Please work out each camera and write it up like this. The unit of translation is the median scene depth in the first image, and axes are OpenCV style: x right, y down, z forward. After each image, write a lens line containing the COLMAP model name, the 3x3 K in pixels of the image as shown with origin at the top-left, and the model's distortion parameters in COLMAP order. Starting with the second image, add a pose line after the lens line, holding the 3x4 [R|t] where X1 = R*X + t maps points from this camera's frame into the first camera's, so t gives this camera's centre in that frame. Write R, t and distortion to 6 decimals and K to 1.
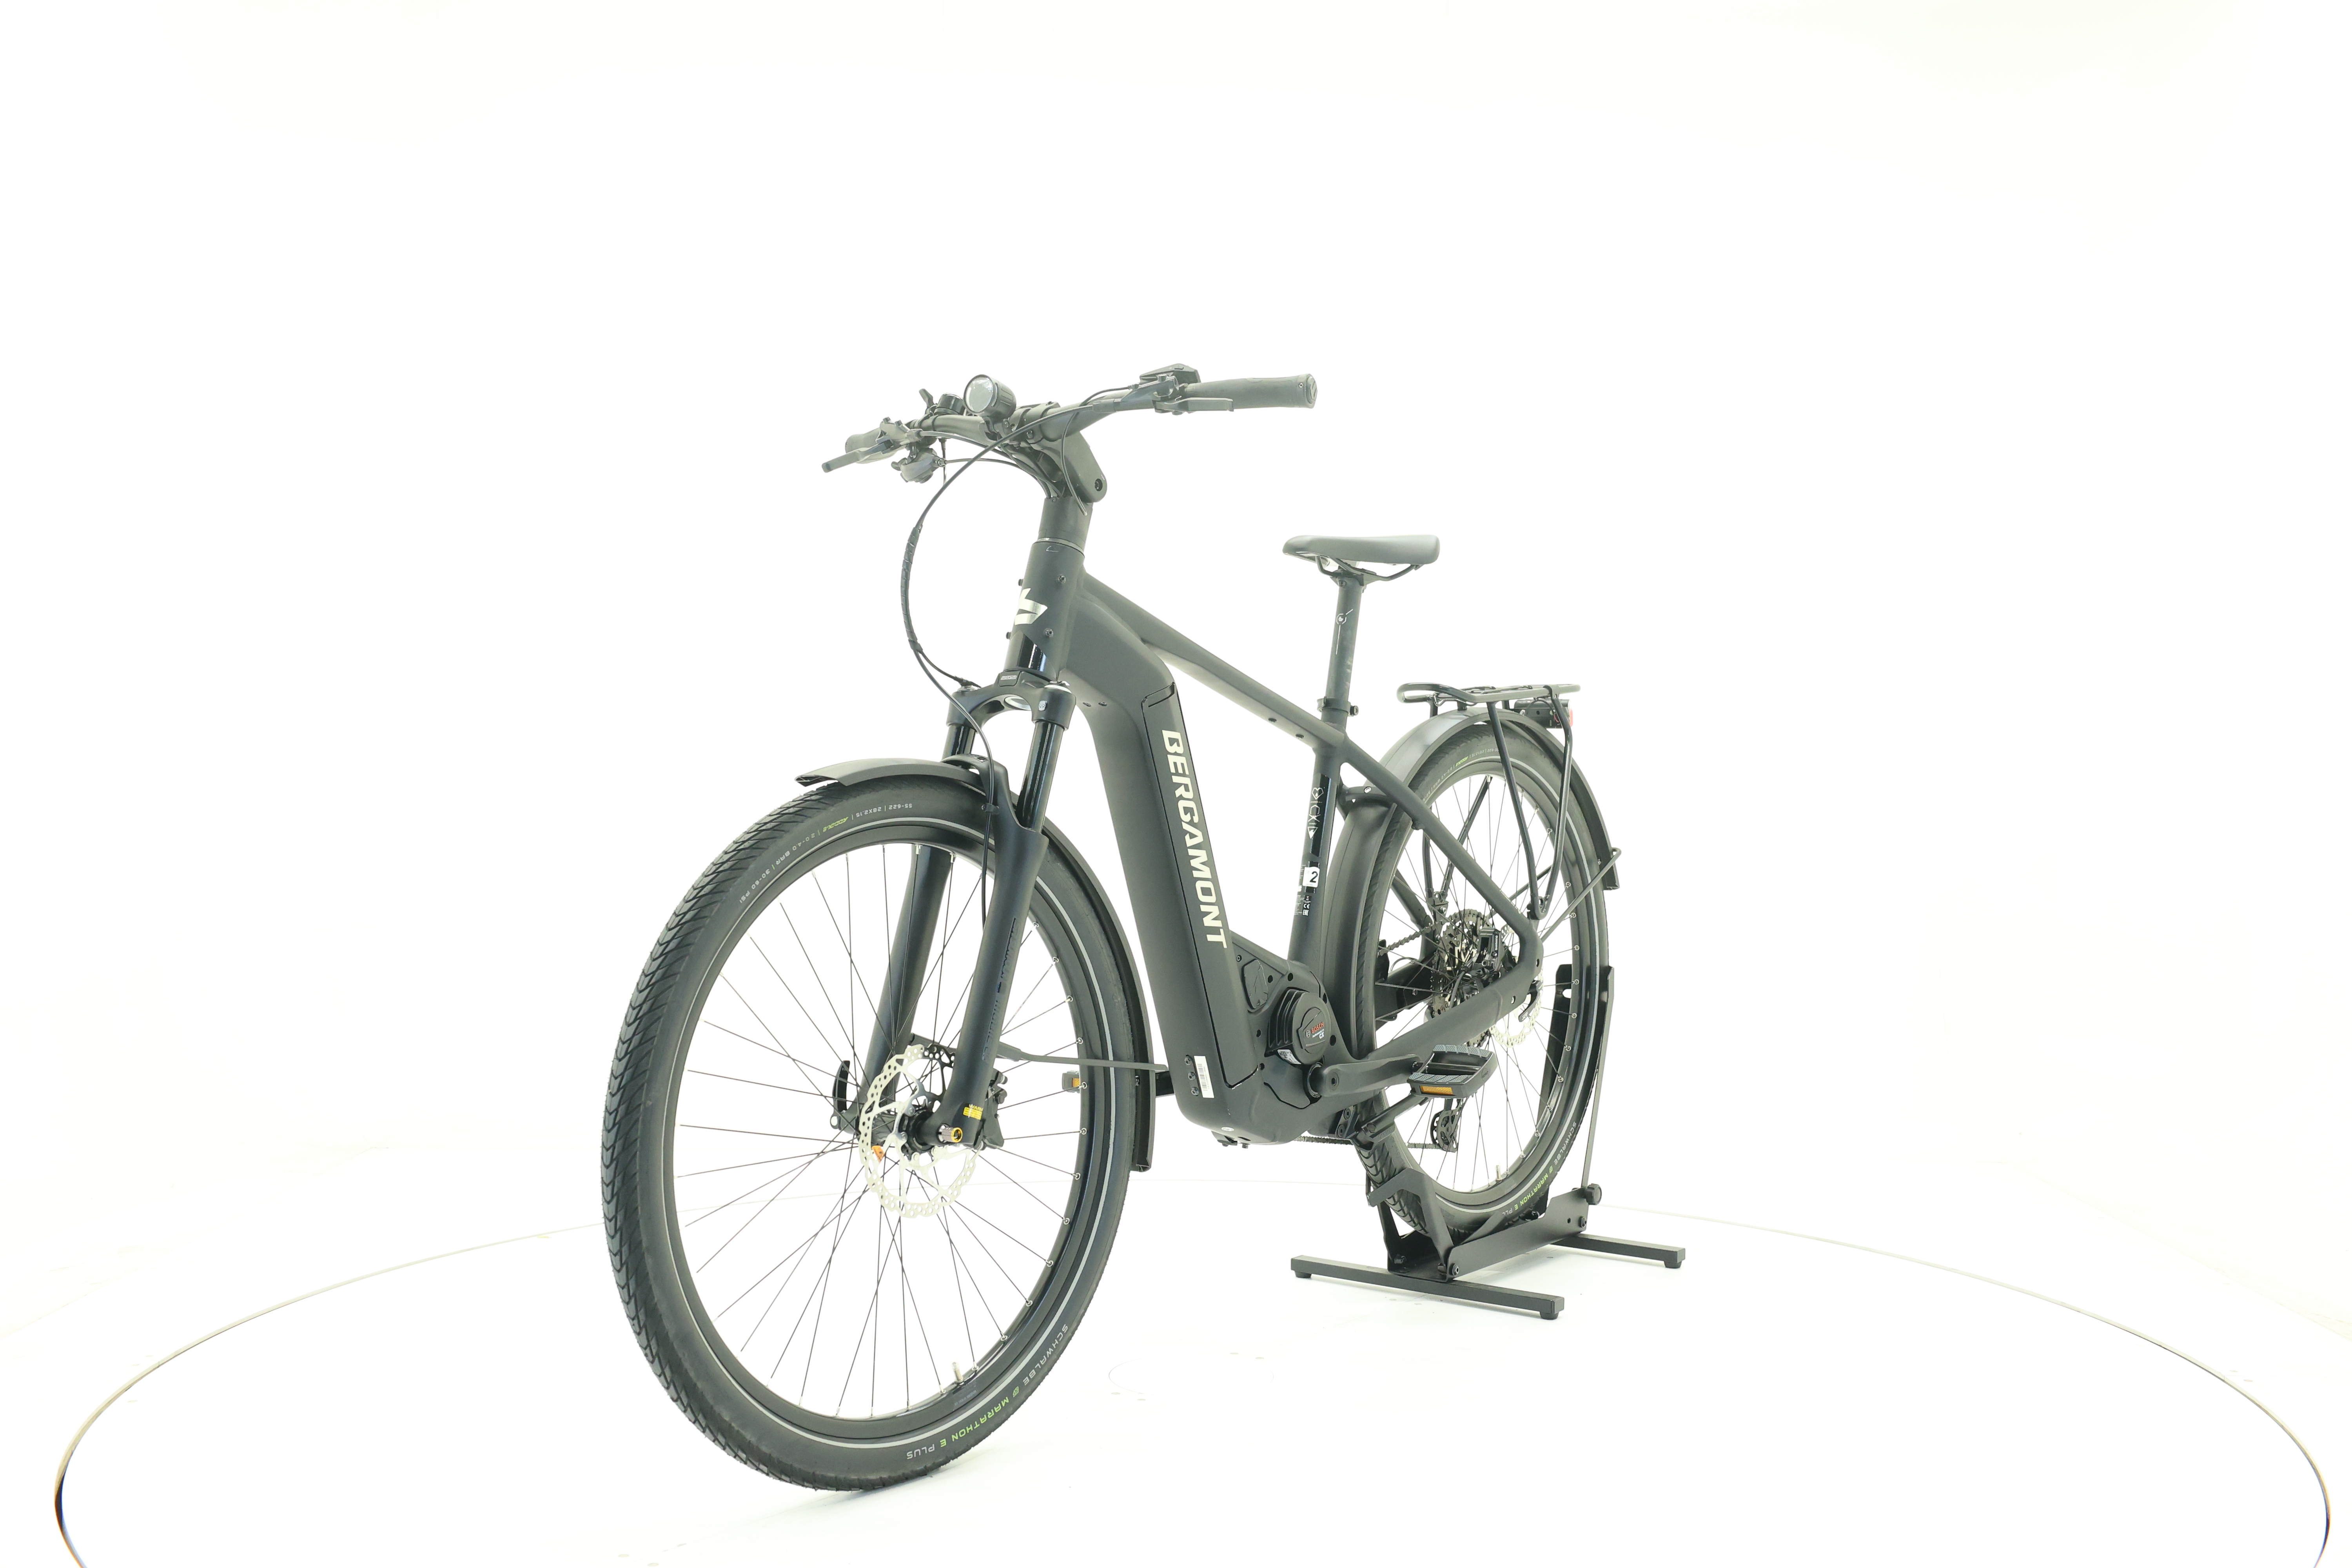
lens RADIAL K [[2493.1, 0, 1176.0], [0, 2493.1, 784.0], [0, 0, 1]] dist [0.001177, -0.000401]
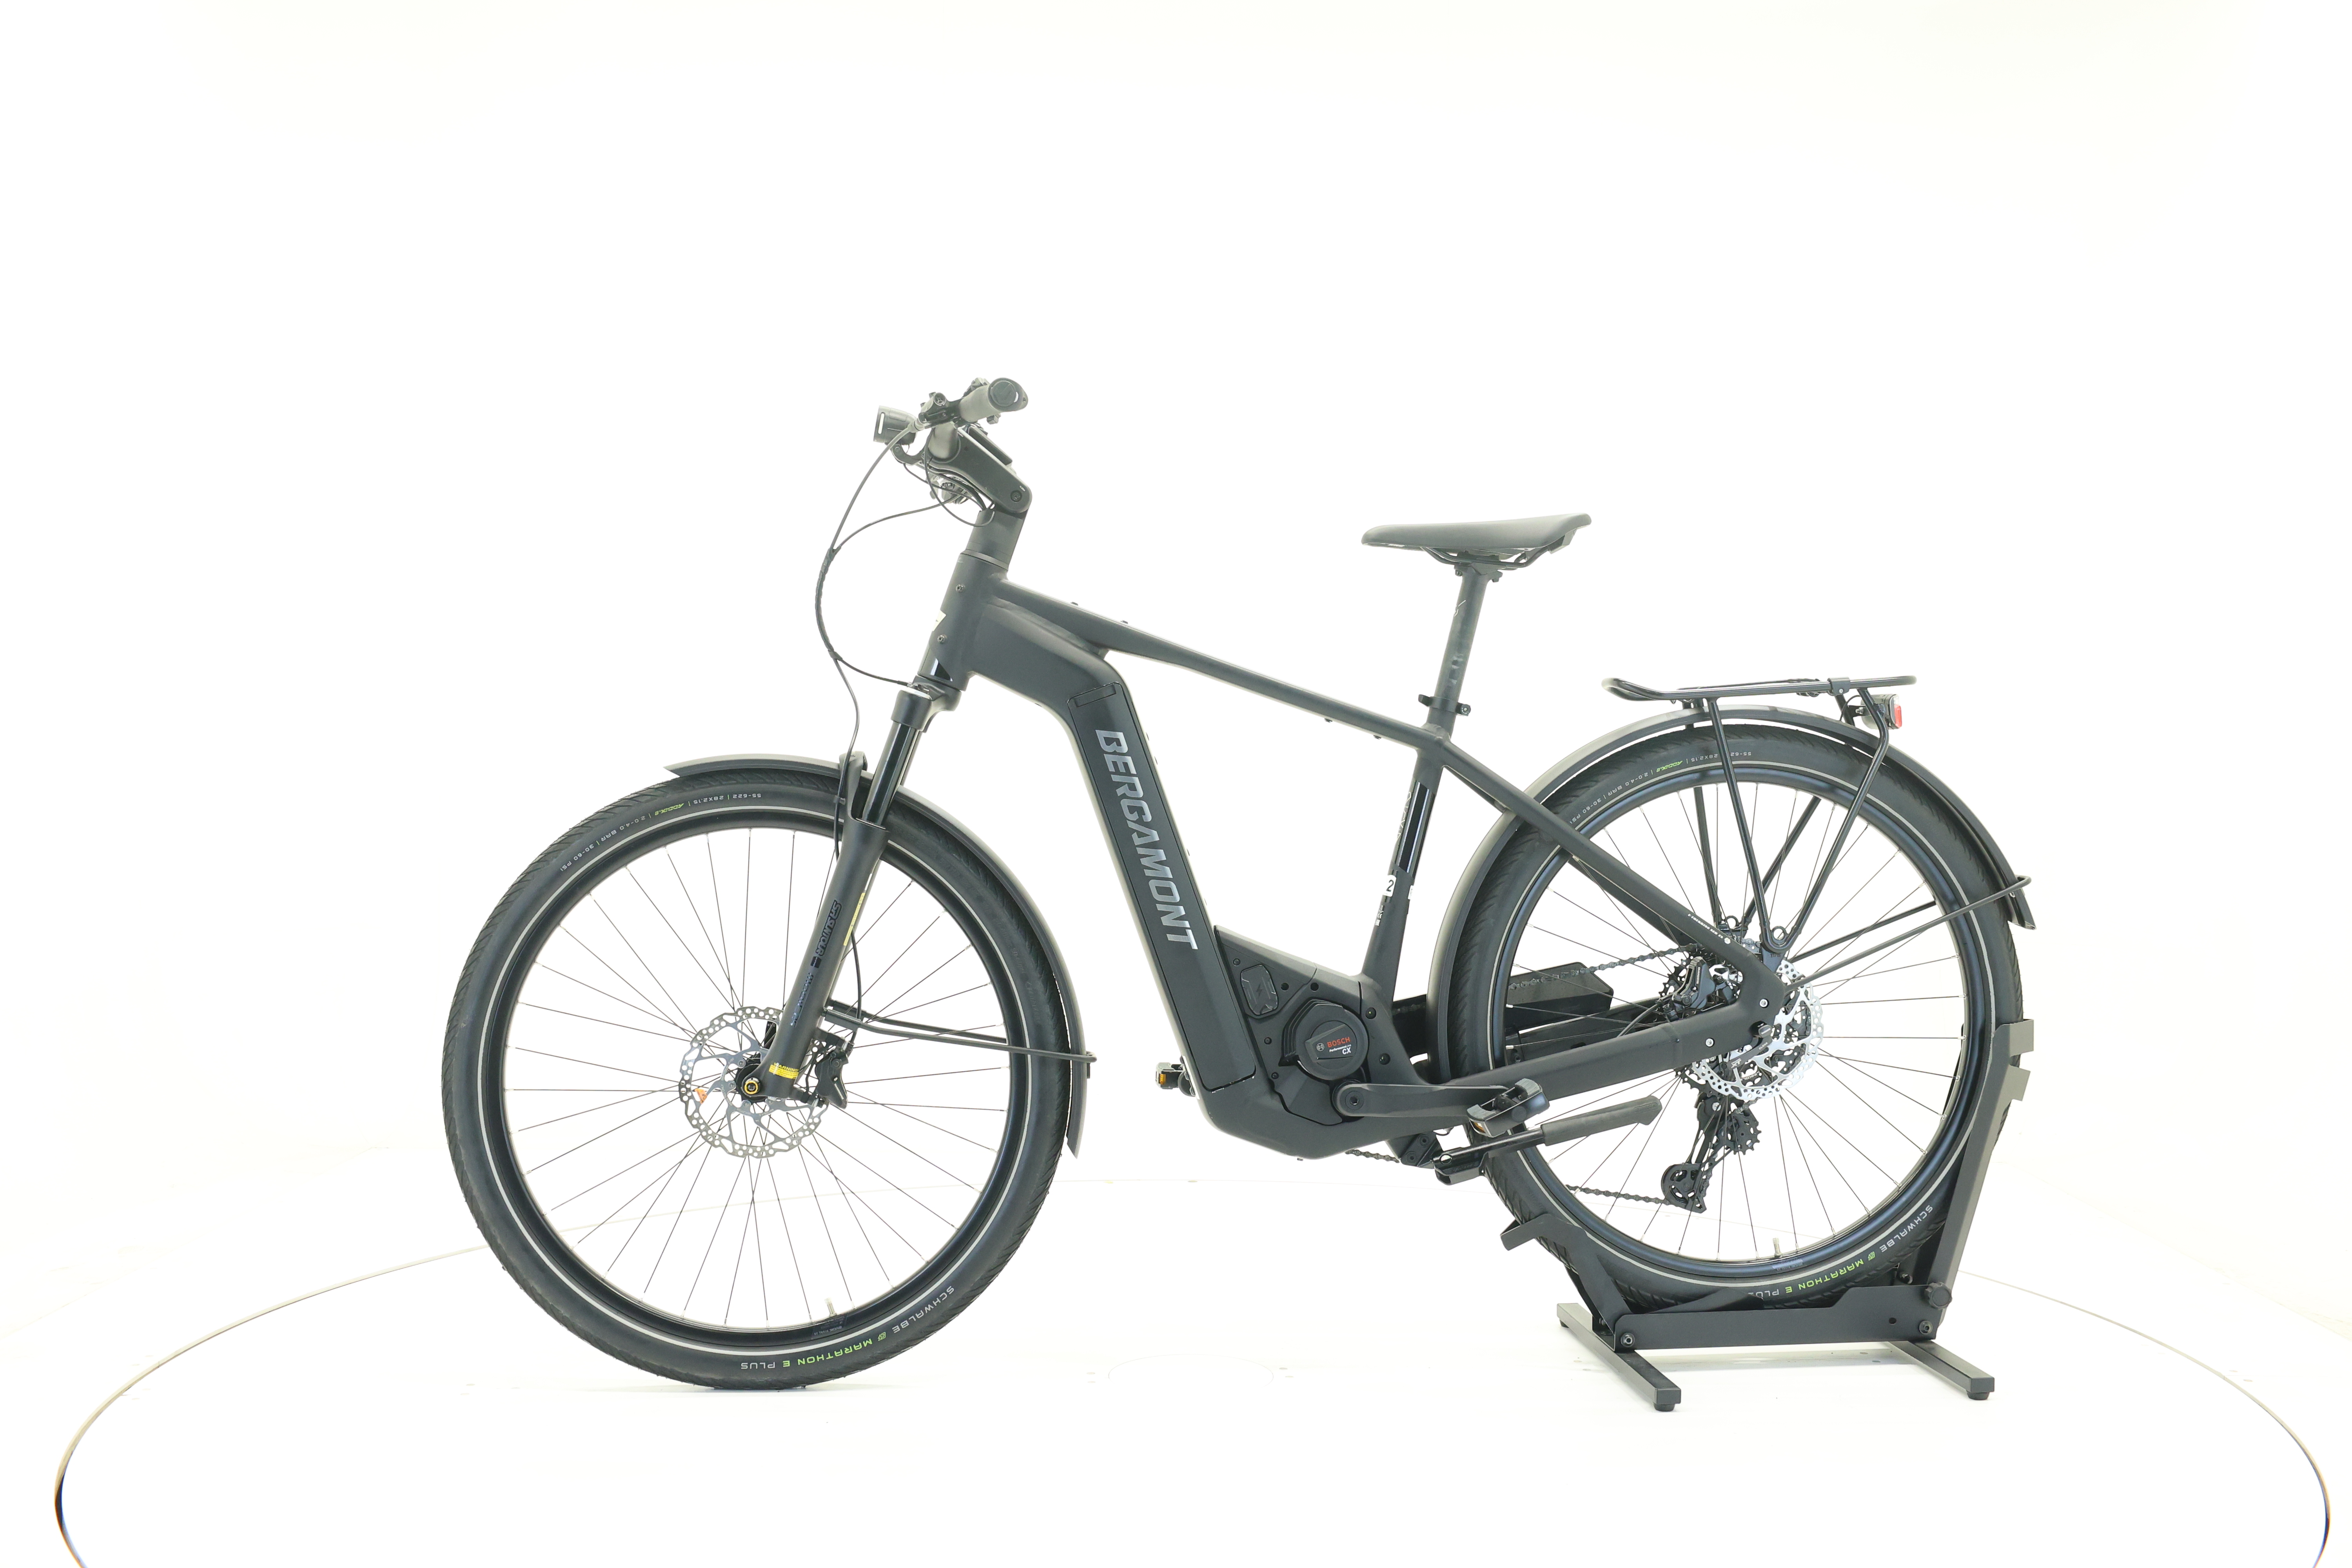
lens RADIAL K [[2493.1, 0, 1176.0], [0, 2493.1, 784.0], [0, 0, 1]] dist [0.001177, -0.000401]
pose [[0.686988, 0.018799, -0.726426, 0.753838], [-0.018293, 0.999796, 0.008575, -0.008724], [0.726439, 0.007398, 0.687191, 0.318688]]
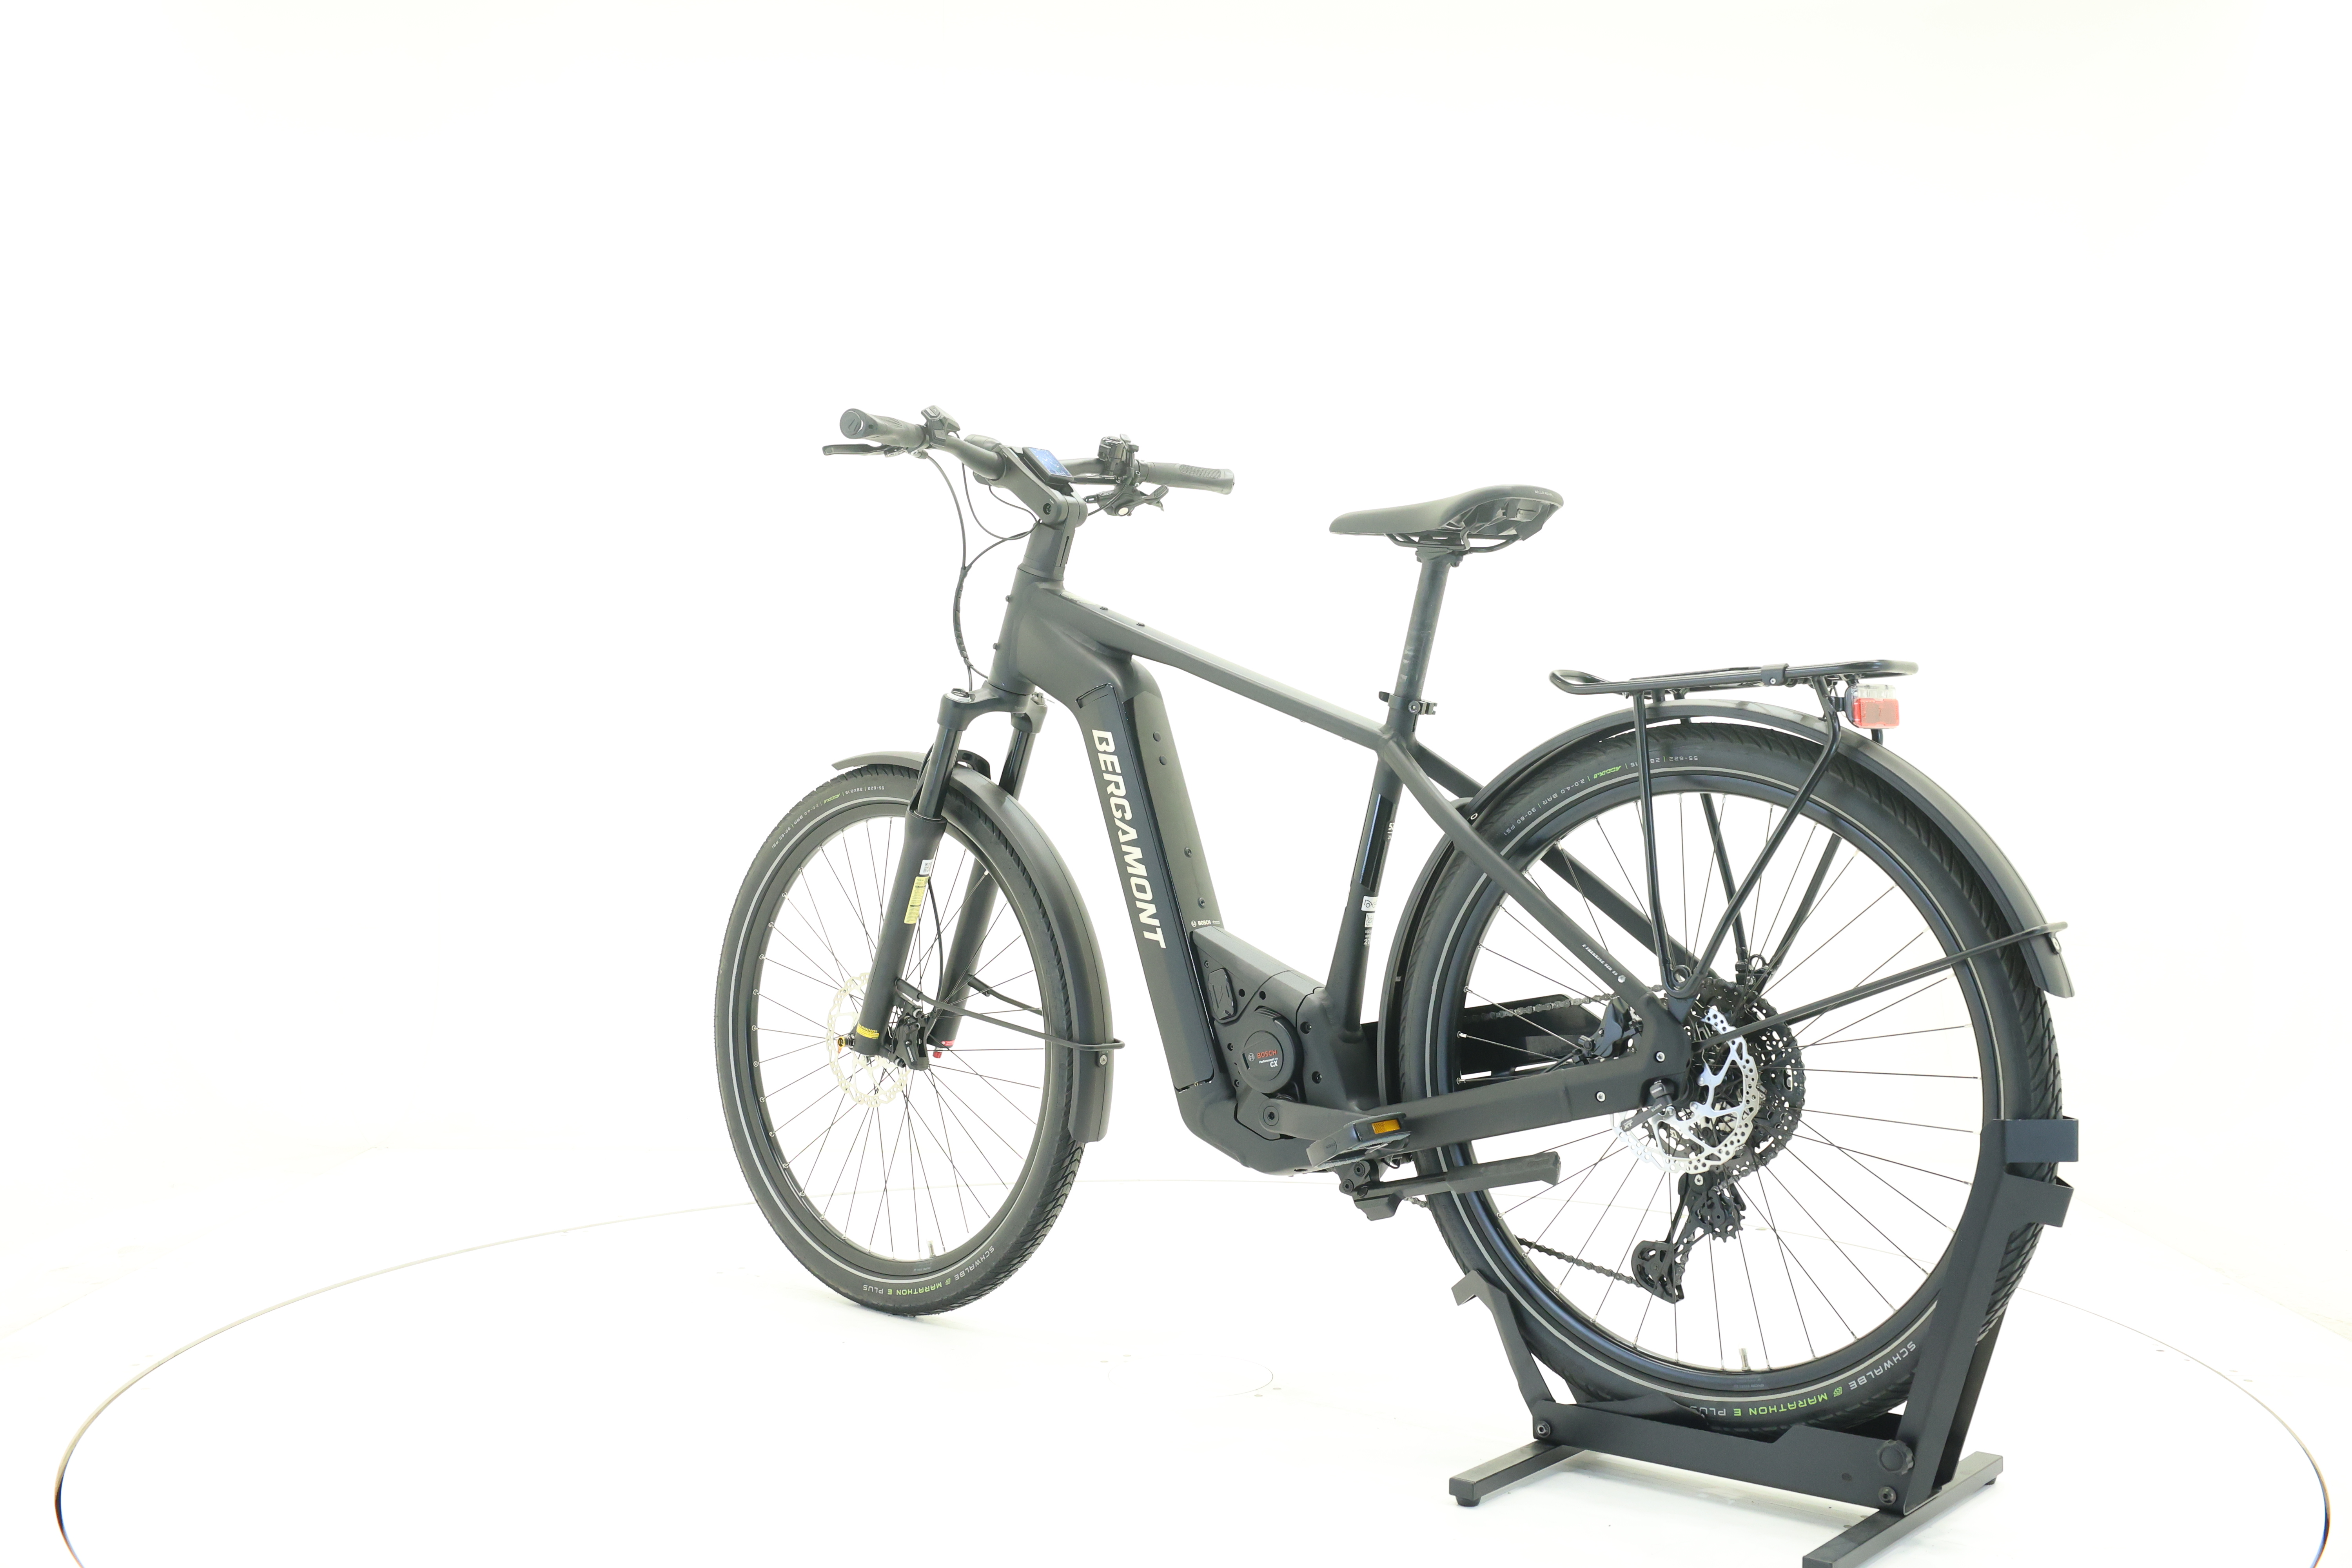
lens RADIAL K [[2493.1, 0, 1176.0], [0, 2493.1, 784.0], [0, 0, 1]] dist [0.001177, -0.000401]
pose [[-0.056859, 0.022710, -0.998124, 1.040825], [-0.023508, 0.999434, 0.024079, -0.024694], [0.998105, 0.024833, -0.056293, 1.086063]]
